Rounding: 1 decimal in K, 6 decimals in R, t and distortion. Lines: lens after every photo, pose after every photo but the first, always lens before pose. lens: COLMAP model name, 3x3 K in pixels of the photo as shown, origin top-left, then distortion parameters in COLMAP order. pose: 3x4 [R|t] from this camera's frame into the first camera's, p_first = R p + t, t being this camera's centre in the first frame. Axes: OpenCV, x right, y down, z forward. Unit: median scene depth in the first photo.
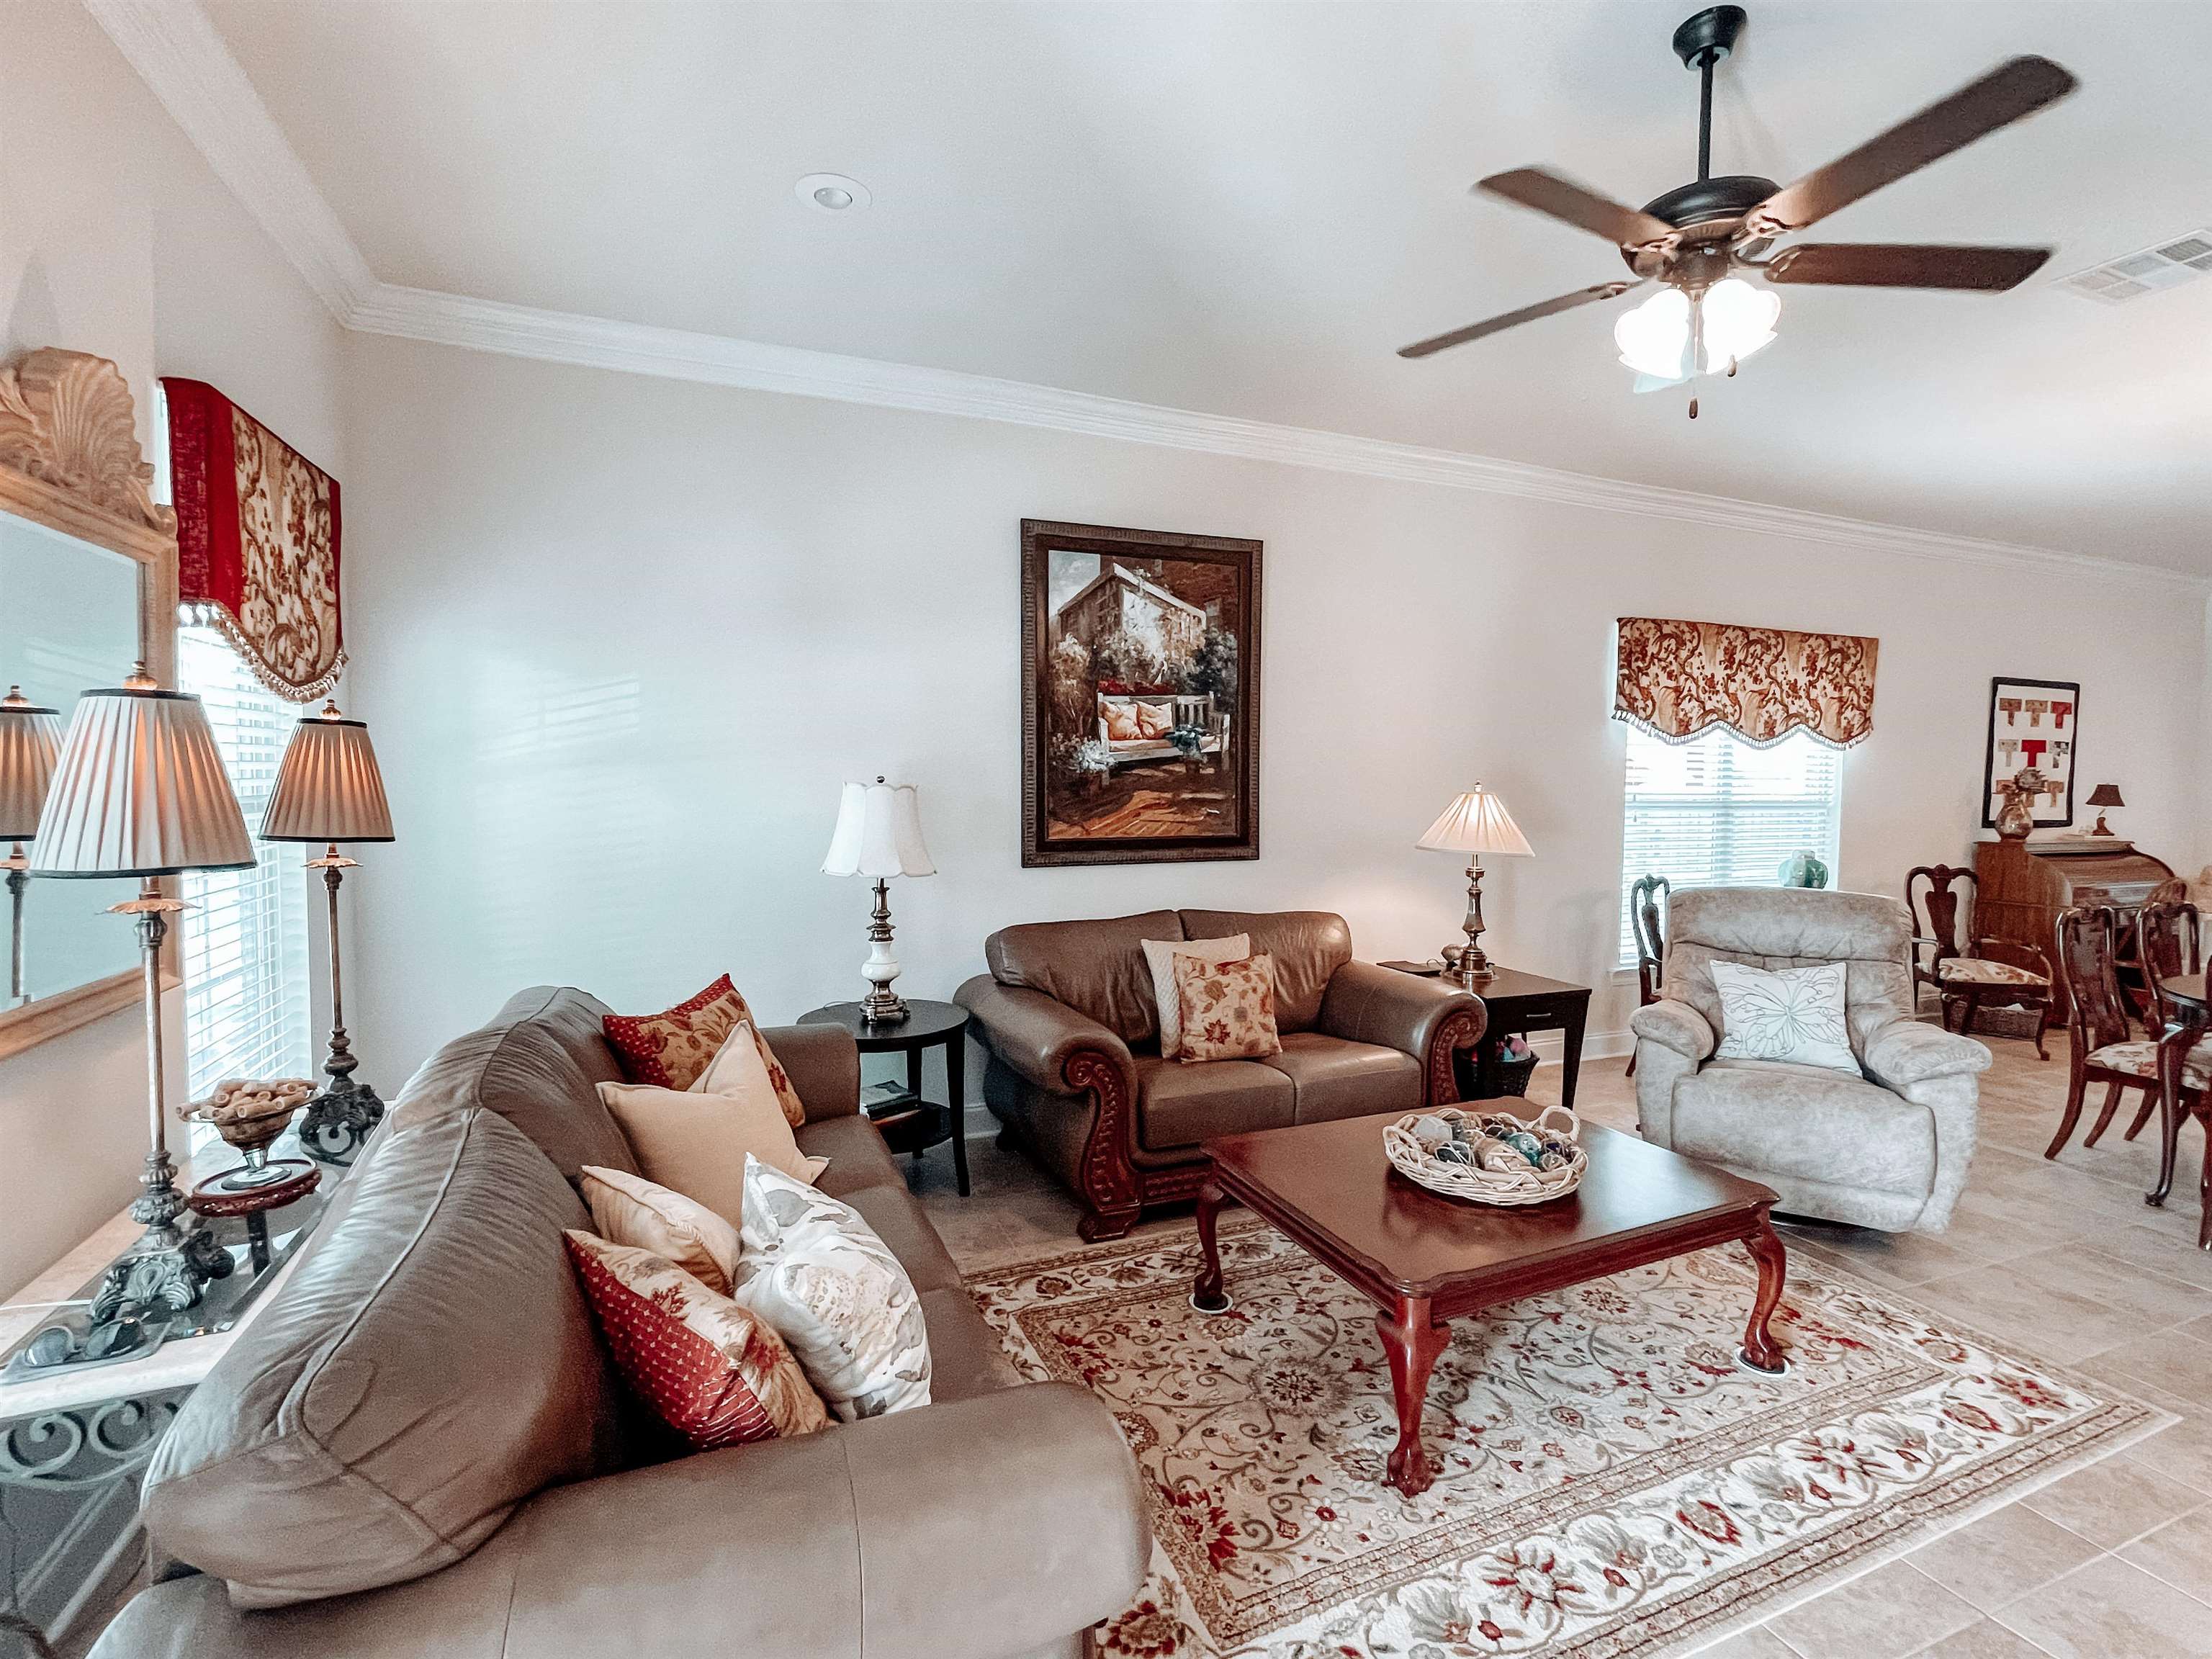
lens RADIAL K [[1023.4, 0, 1097.2], [0, 1023.4, 820.8], [0, 0, 1]] dist [-0.003110, 0.000112]
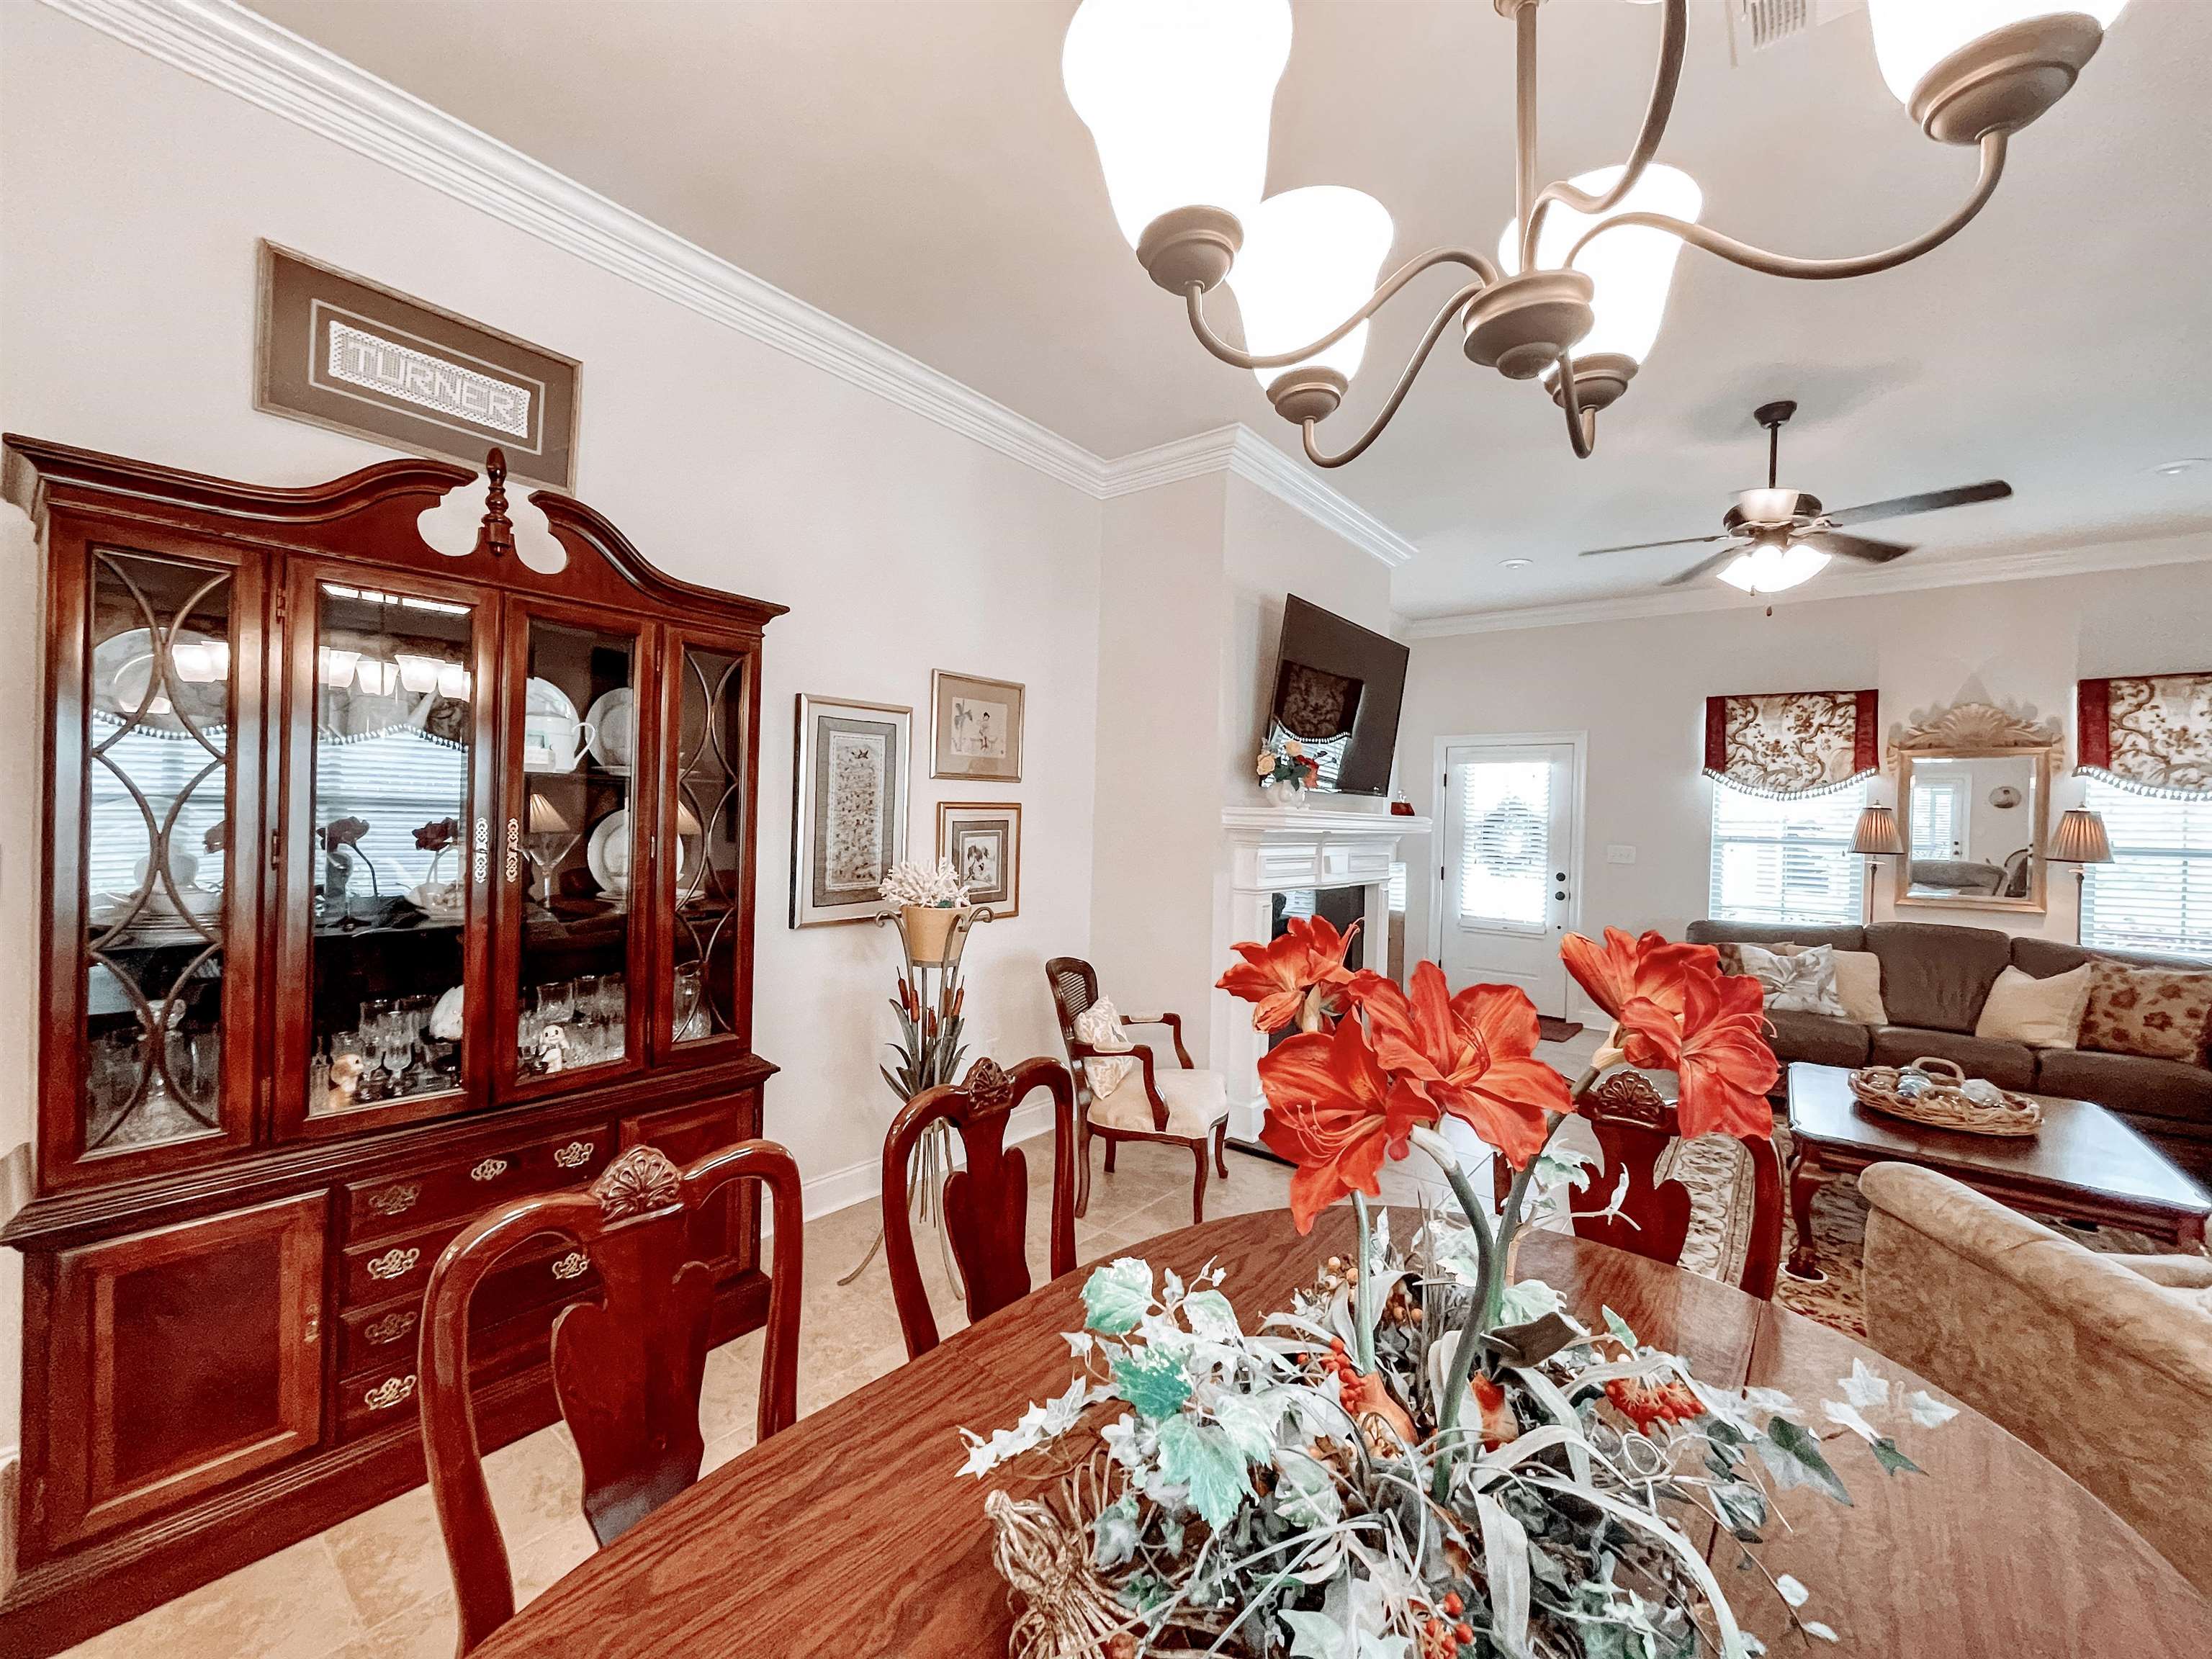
lens RADIAL K [[887.0, 0, 1109.1], [0, 887.0, 833.9], [0, 0, 1]] dist [-0.003505, -0.000182]
pose [[-0.866677, -0.024357, -0.498275, 1.110282], [-0.055421, 0.997326, 0.047646, -0.009134], [0.495781, 0.068908, -0.865709, 0.840733]]
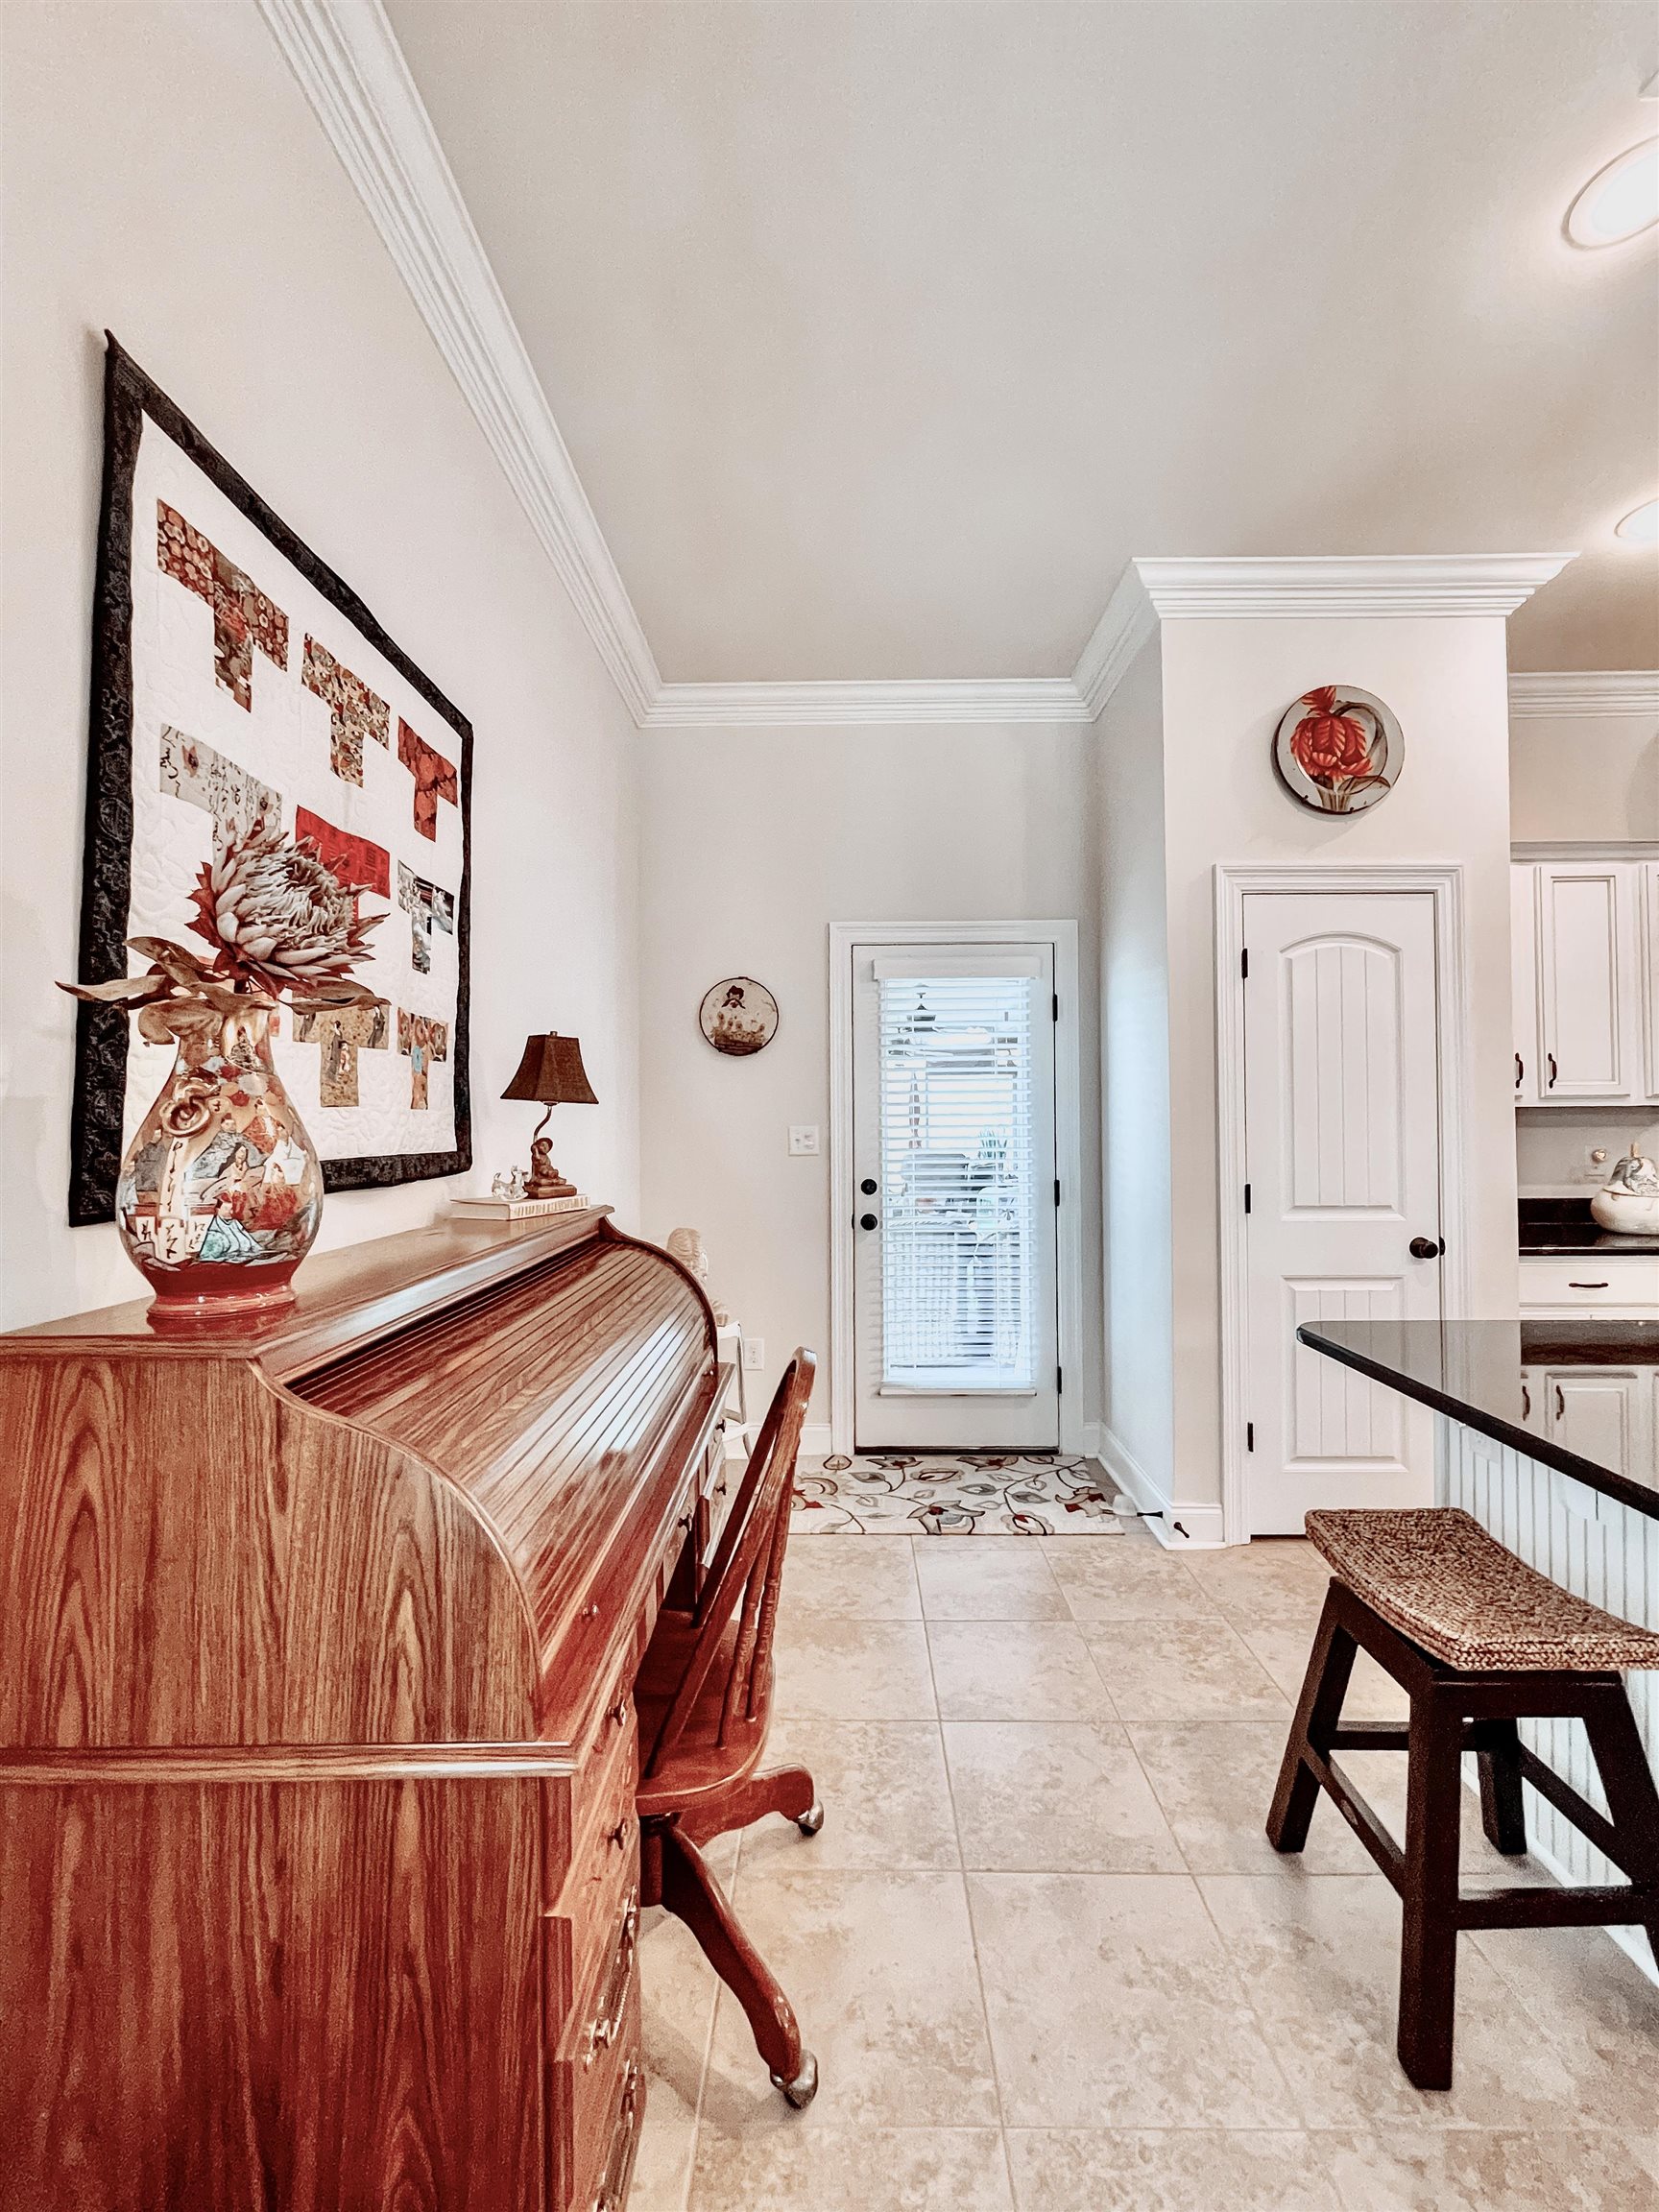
lens RADIAL K [[887.0, 0, 818.2], [0, 887.0, 1087.9], [0, 0, 1]] dist [-0.003505, -0.000182]
pose [[0.390427, 0.017031, 0.920476, 1.148237], [0.055075, 0.997606, -0.041818, -0.004063], [-0.918985, 0.067022, 0.388555, 1.222366]]
